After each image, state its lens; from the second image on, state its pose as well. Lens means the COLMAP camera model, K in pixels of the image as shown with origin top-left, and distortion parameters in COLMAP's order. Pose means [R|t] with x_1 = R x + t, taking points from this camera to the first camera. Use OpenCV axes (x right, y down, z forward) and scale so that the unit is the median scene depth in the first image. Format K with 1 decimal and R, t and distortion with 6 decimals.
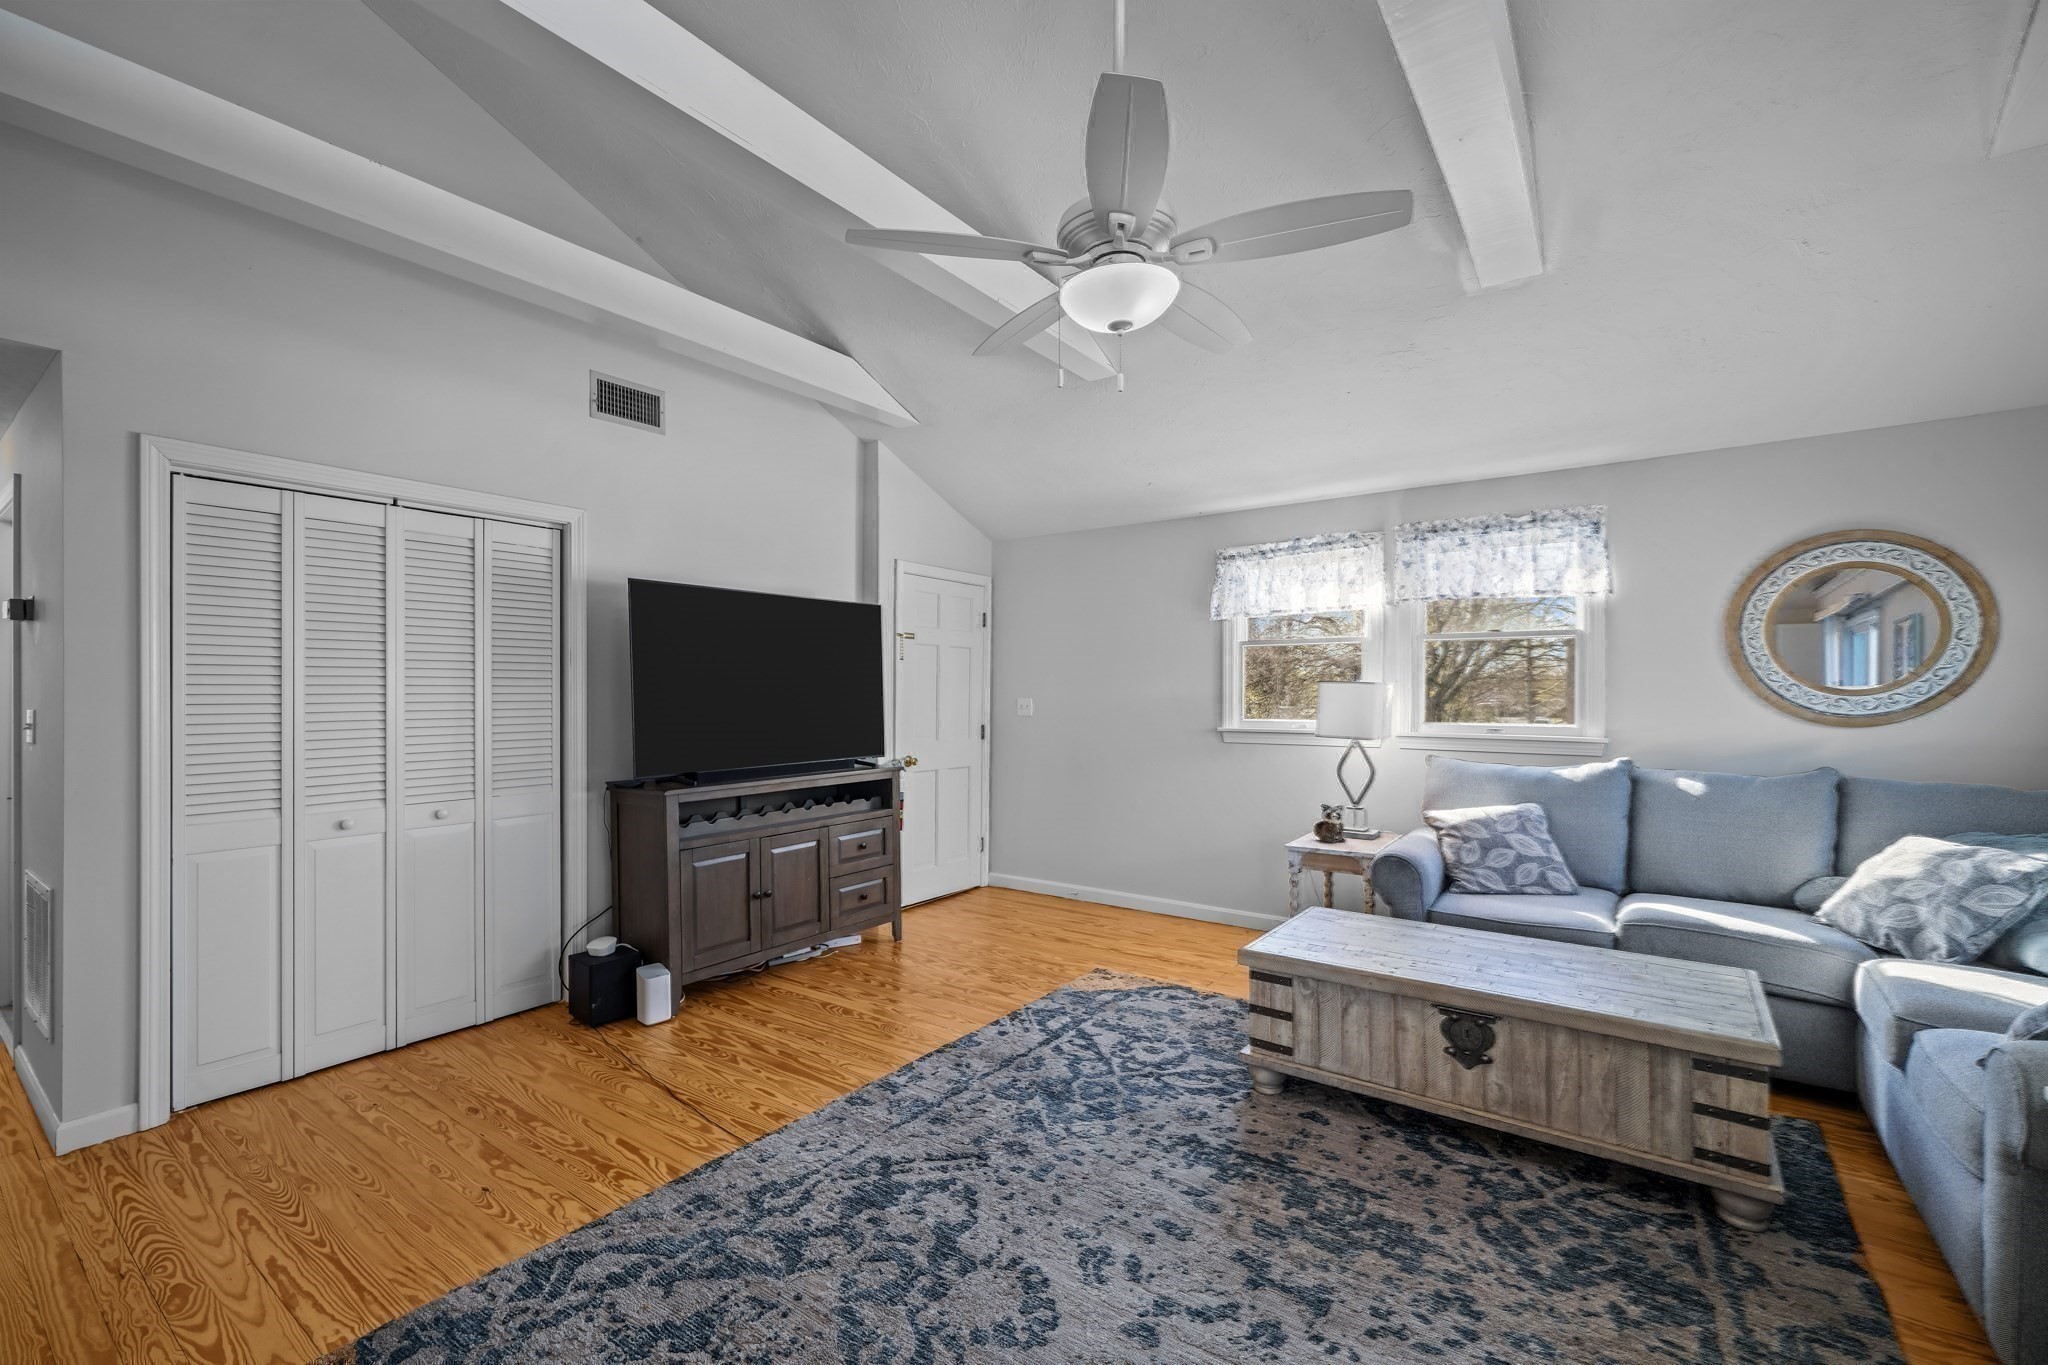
lens RADIAL K [[854.9, 0, 1043.1], [0, 854.9, 695.8], [0, 0, 1]] dist [-0.000075, 0.000003]
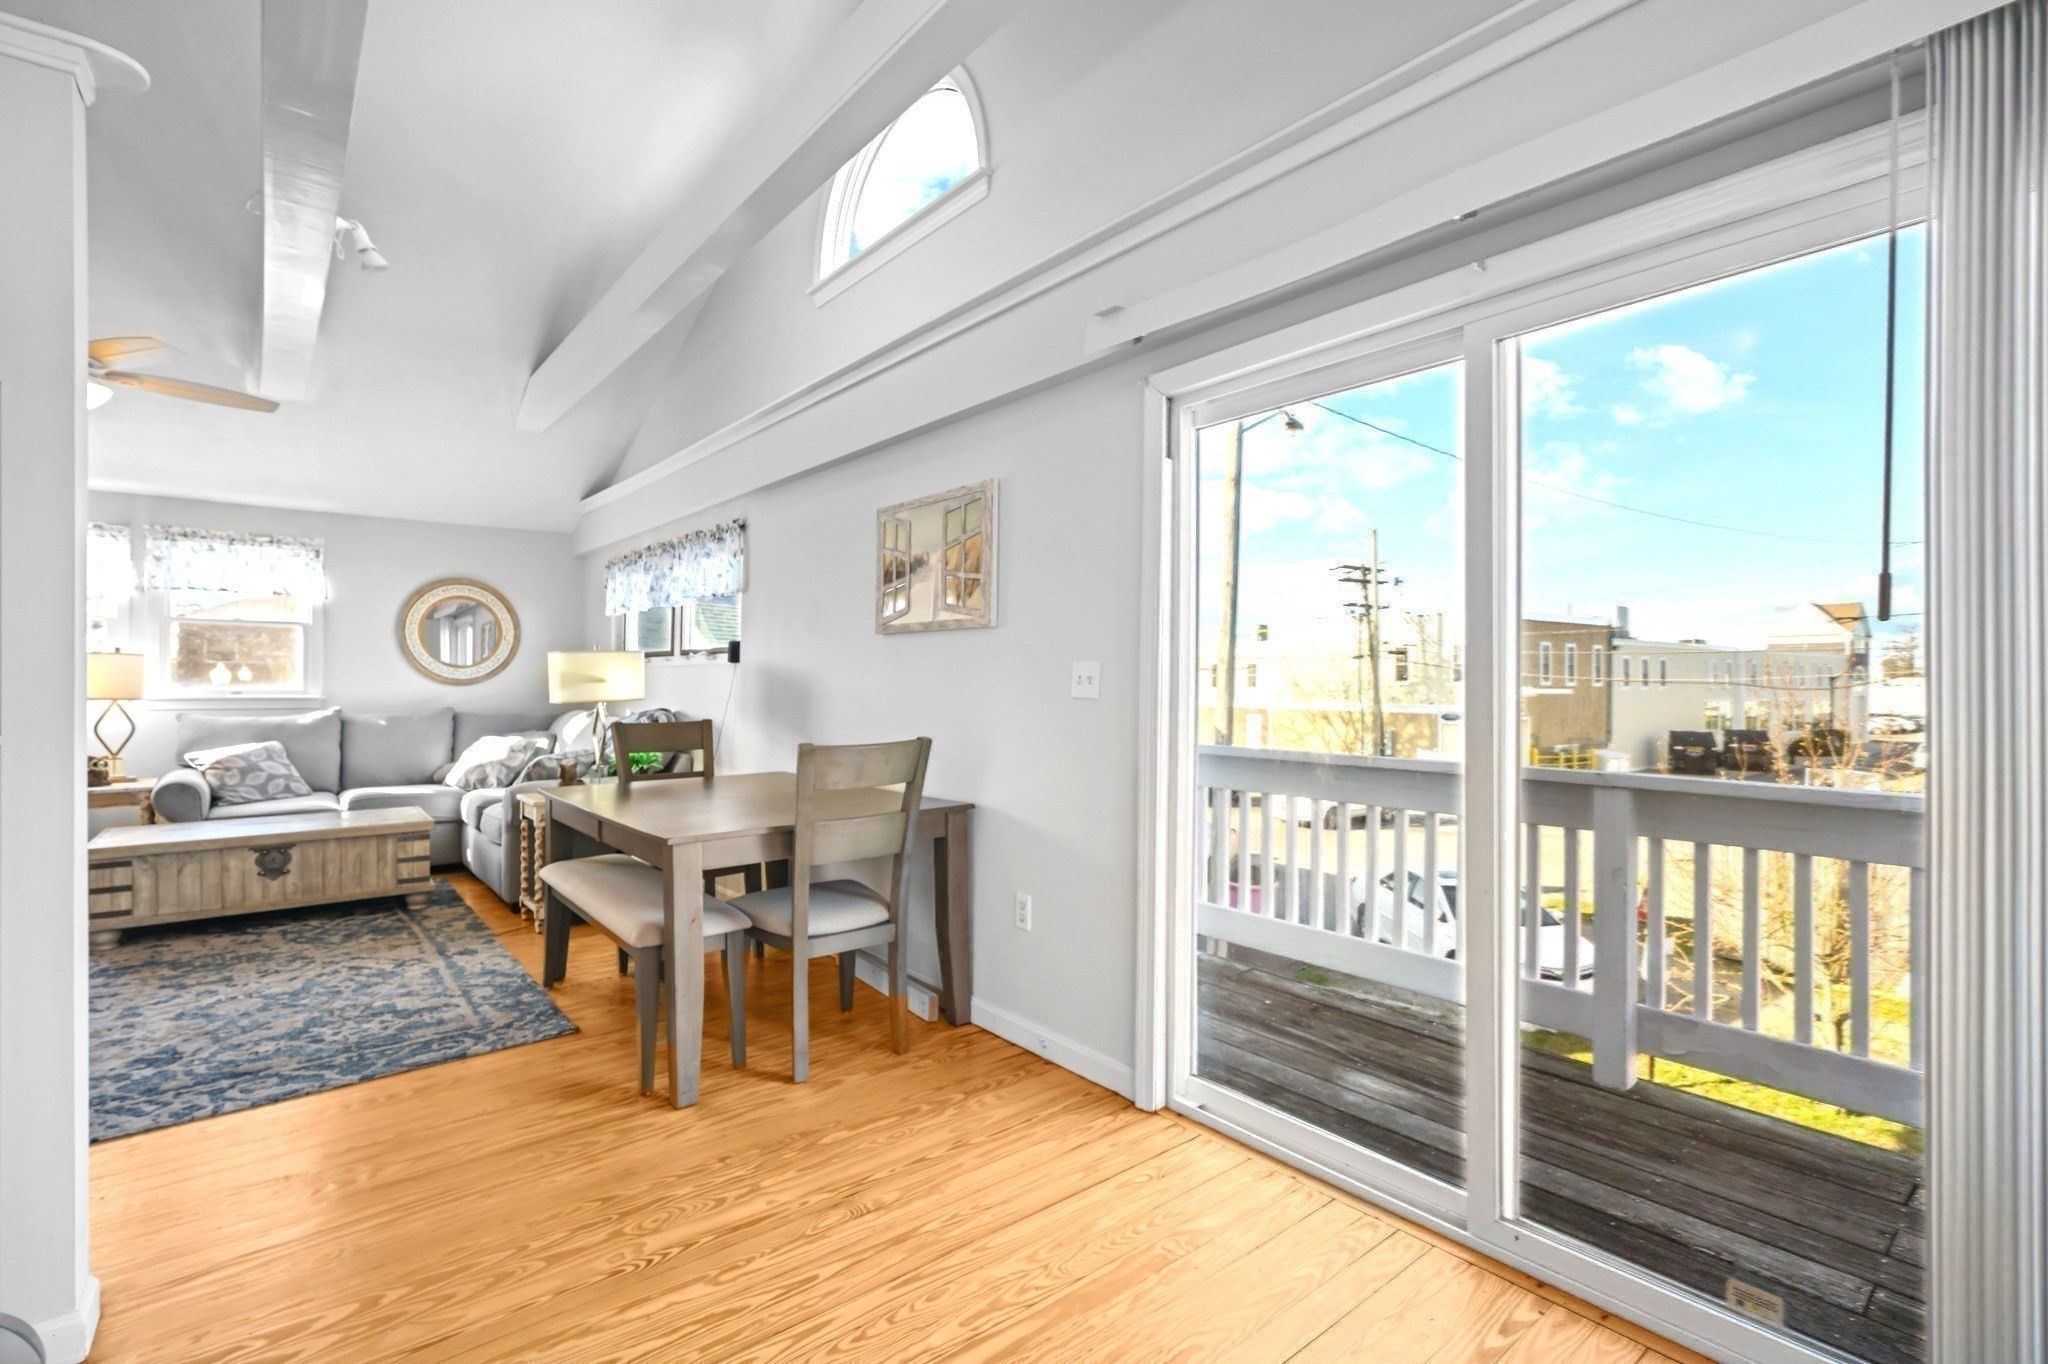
lens RADIAL K [[892.4, 0, 962.3], [0, 892.4, 673.0], [0, 0, 1]] dist [-0.003774, 0.000257]
pose [[0.291081, 0.008757, 0.956658, -0.566414], [0.000936, 0.999955, -0.009438, 0.029156], [-0.956698, 0.003642, 0.291060, -0.585024]]
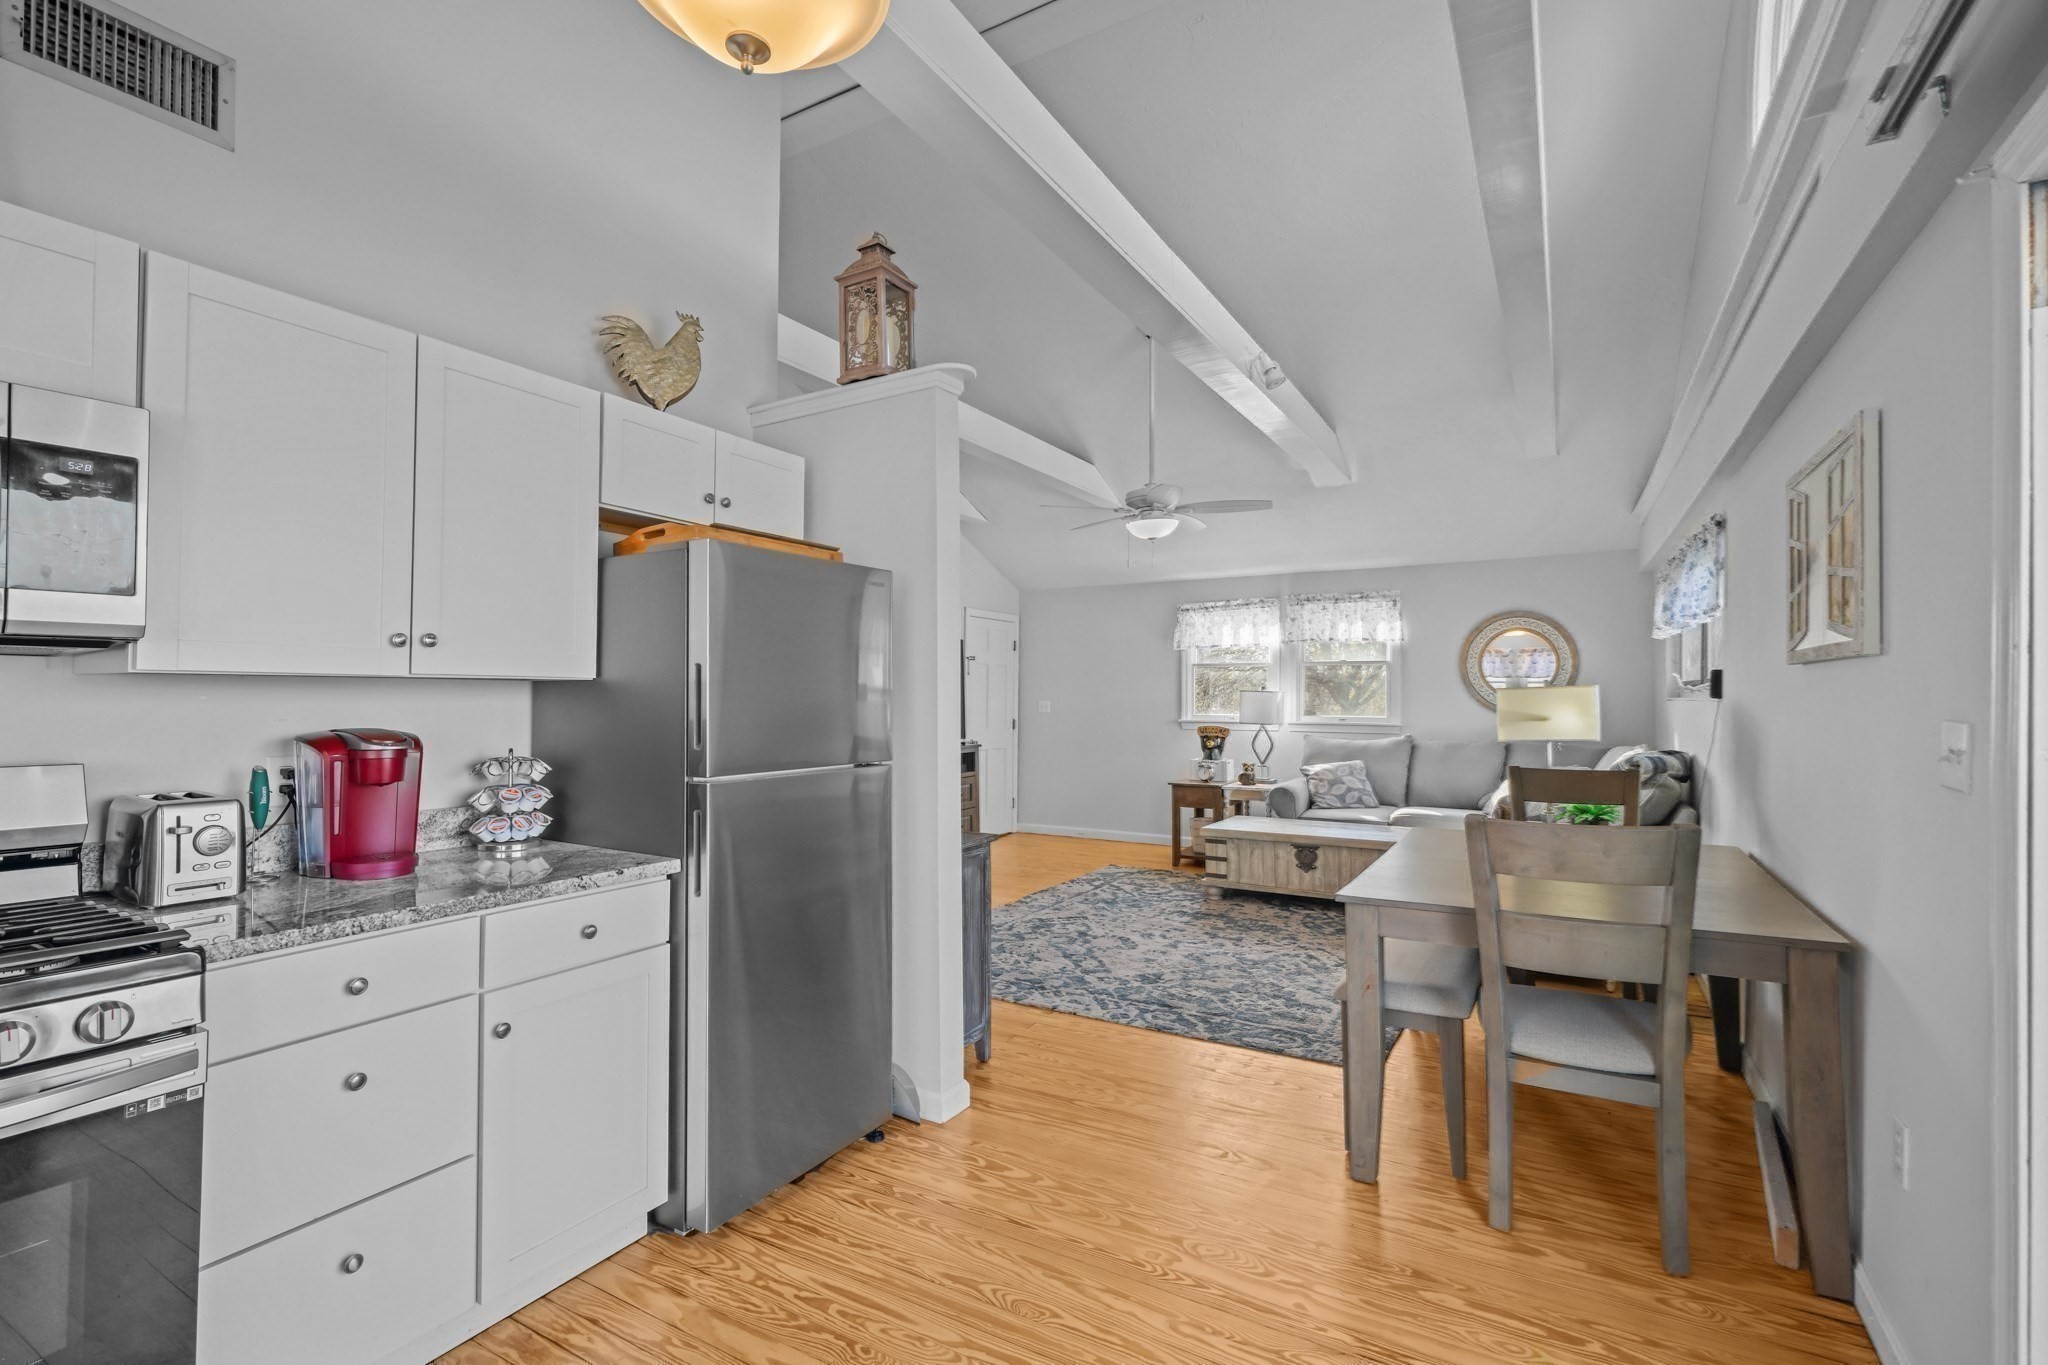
lens RADIAL K [[892.4, 0, 1071.9], [0, 892.4, 678.9], [0, 0, 1]] dist [-0.003774, 0.000257]
pose [[0.993210, 0.002970, 0.116301, -0.246495], [-0.000245, 0.999725, -0.023441, 0.001763], [-0.116339, 0.023253, 0.992937, -0.822199]]
